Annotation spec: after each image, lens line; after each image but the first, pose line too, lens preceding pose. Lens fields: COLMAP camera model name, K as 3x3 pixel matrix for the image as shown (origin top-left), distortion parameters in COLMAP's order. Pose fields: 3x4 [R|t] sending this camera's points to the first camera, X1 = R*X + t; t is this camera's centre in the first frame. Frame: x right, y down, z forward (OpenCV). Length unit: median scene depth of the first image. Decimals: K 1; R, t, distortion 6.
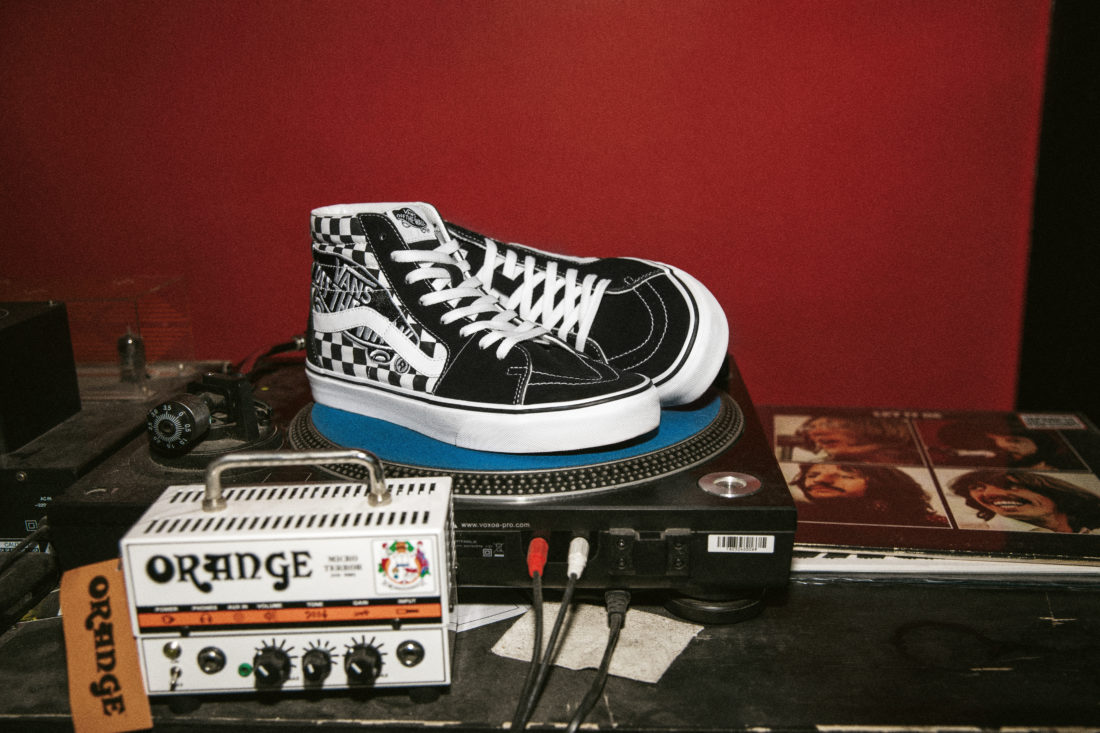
lens RADIAL K [[1021.5, 0, 550.0], [0, 1021.5, 366.5], [0, 0, 1]] dist [-0.006429, 0.002161]
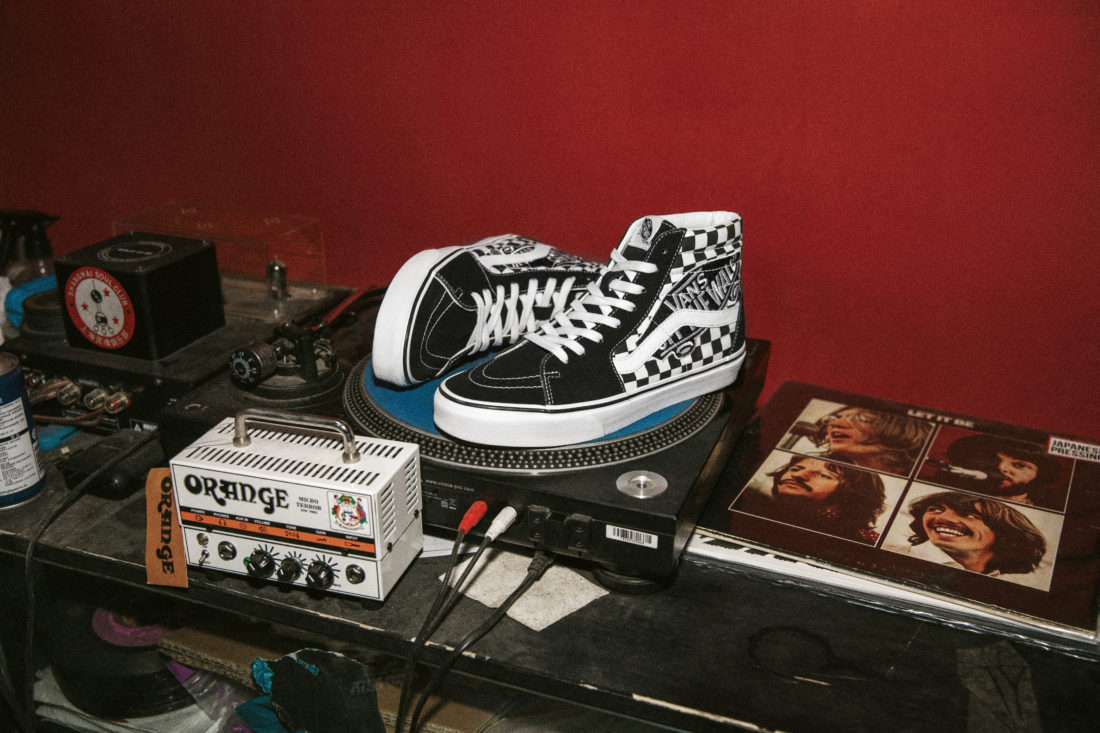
lens RADIAL K [[1021.5, 0, 550.0], [0, 1021.5, 366.5], [0, 0, 1]] dist [-0.006429, 0.002161]
pose [[0.951712, 0.144008, -0.271118, 0.434132], [-0.102706, 0.981617, 0.160869, -0.232115], [0.289301, -0.125255, 0.949008, -0.174416]]
